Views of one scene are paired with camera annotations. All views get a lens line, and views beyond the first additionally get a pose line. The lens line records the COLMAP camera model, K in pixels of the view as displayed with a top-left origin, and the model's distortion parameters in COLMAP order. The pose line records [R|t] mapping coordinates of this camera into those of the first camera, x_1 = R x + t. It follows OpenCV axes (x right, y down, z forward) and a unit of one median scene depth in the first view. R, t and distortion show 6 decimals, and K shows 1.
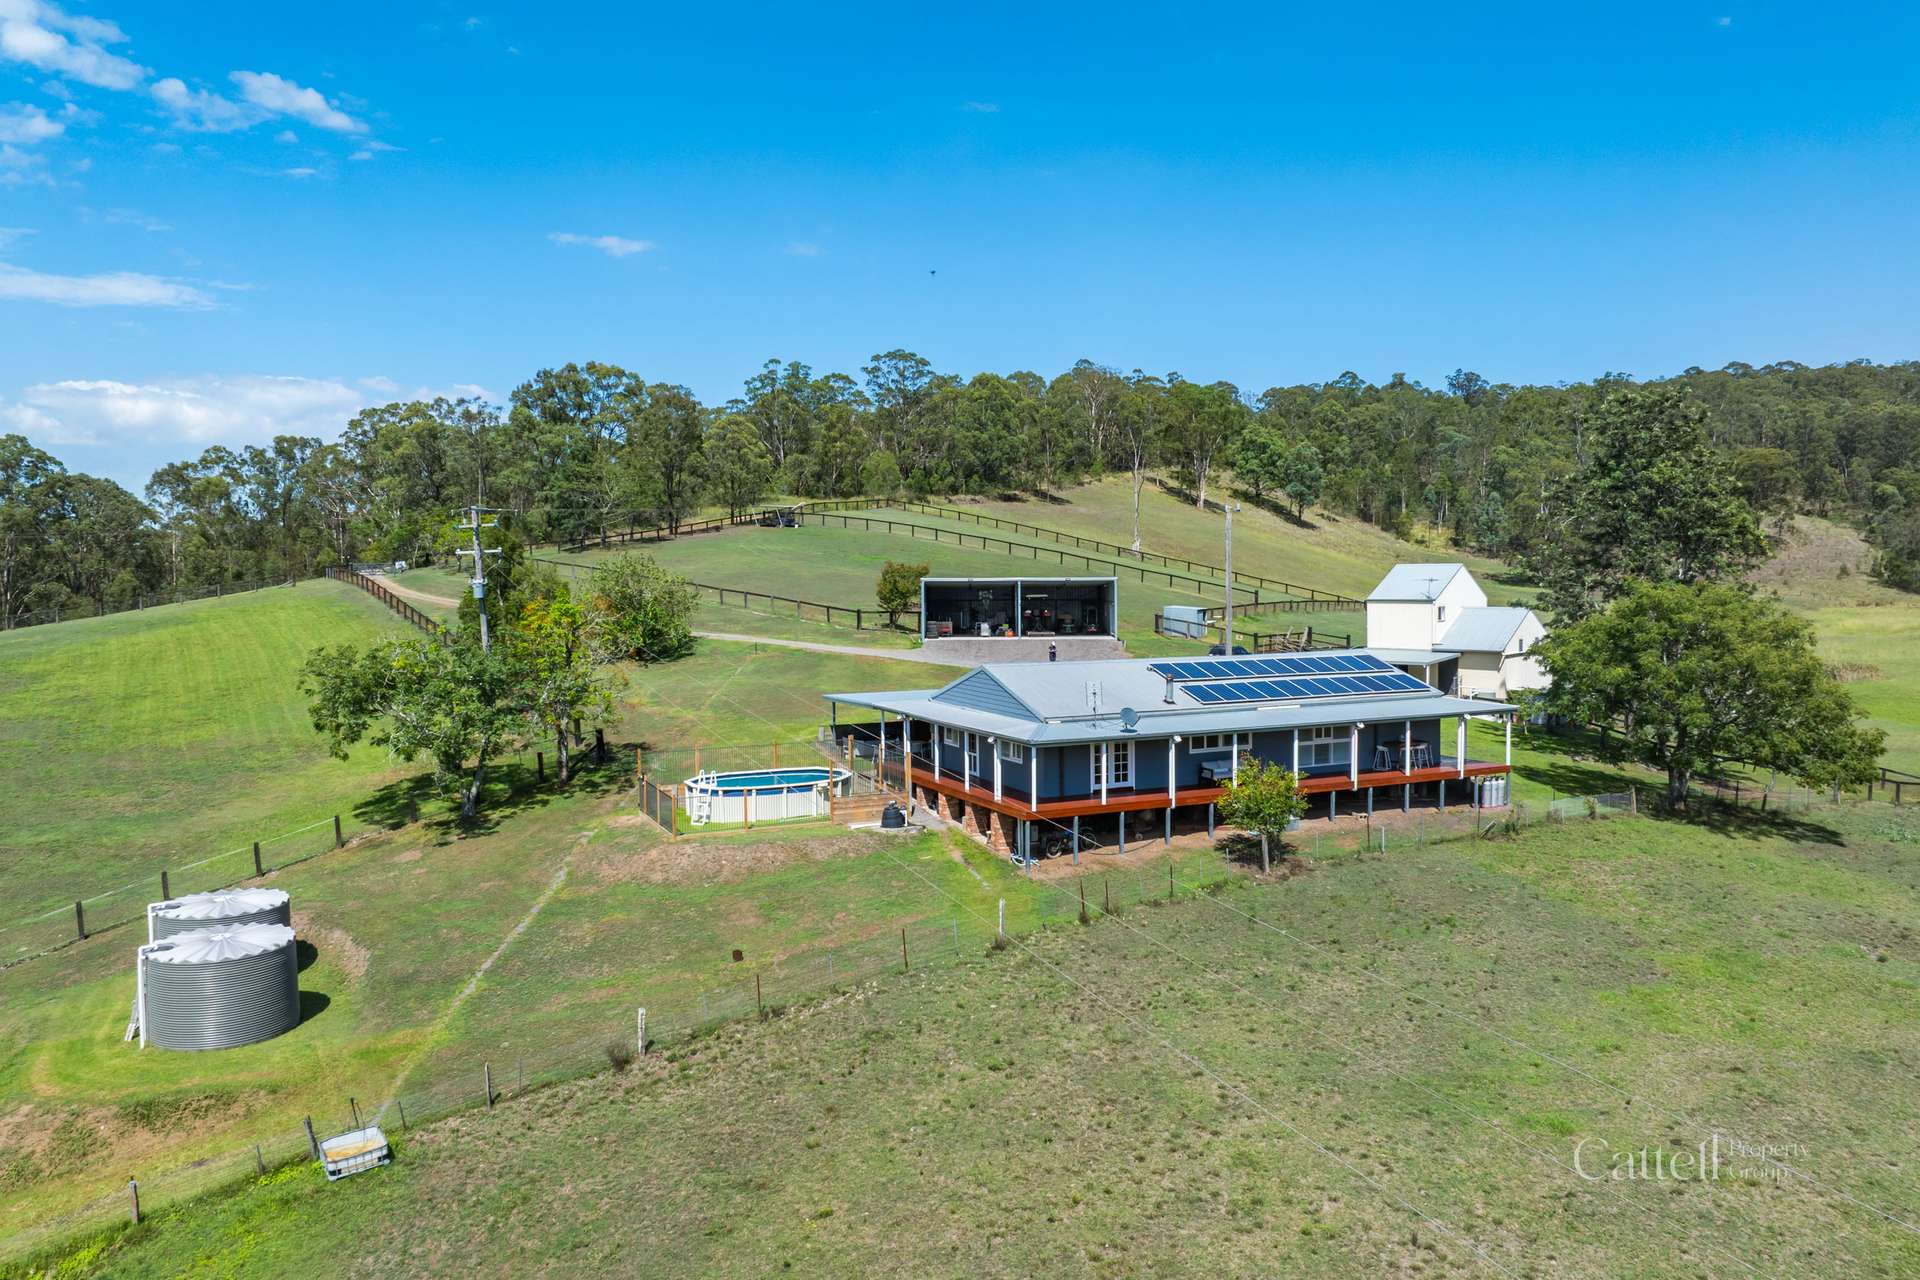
lens RADIAL K [[1274.4, 0, 913.1], [0, 1274.4, 641.3], [0, 0, 1]] dist [-0.039990, 0.002205]
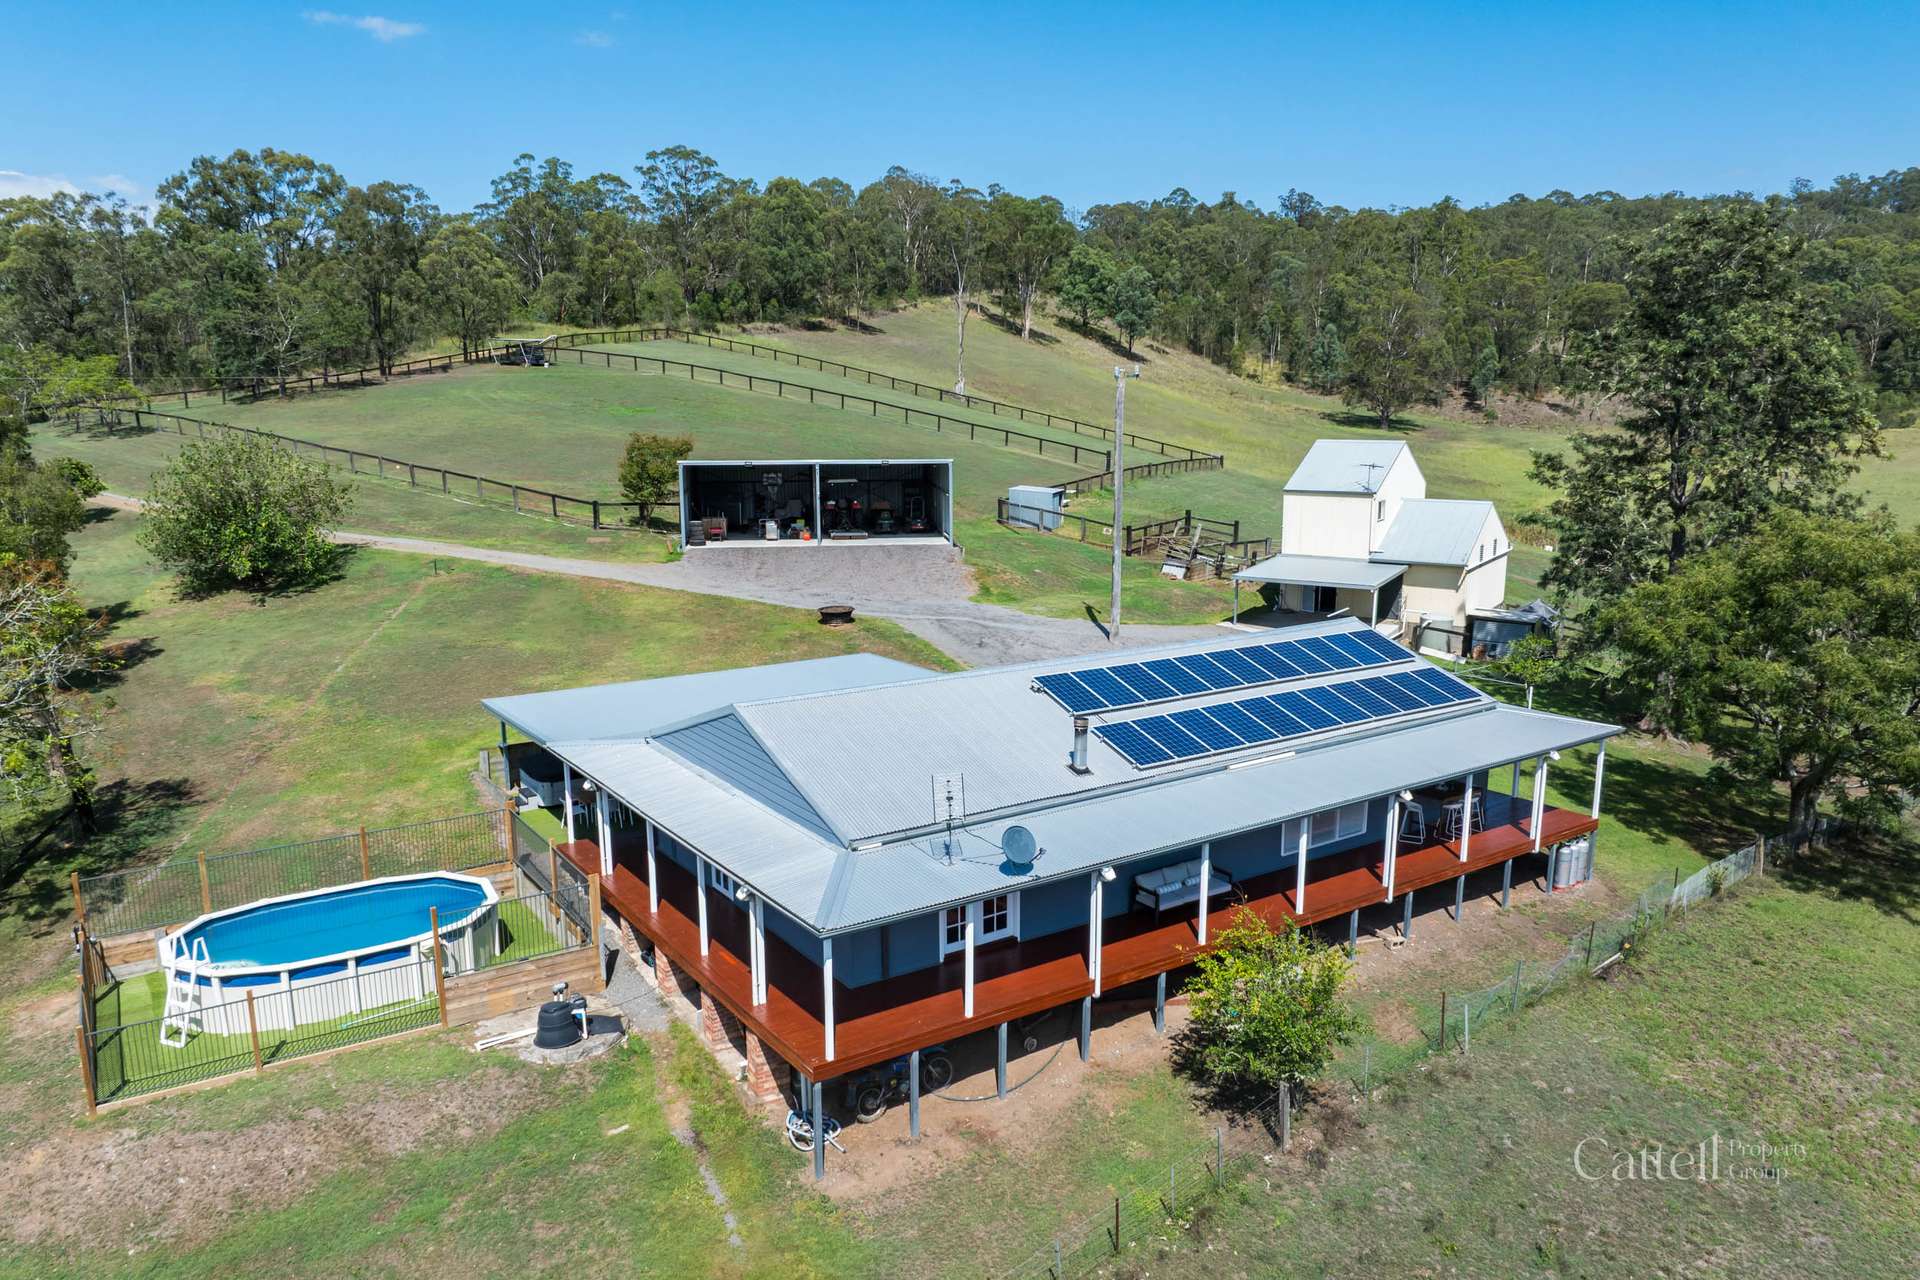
lens RADIAL K [[1274.4, 0, 913.1], [0, 1274.4, 641.3], [0, 0, 1]] dist [-0.039990, 0.002205]
pose [[0.989223, -0.024771, 0.144304, 0.012992], [0.004781, 0.990524, 0.137259, -0.019502], [-0.146337, -0.135090, 0.979967, 0.116652]]
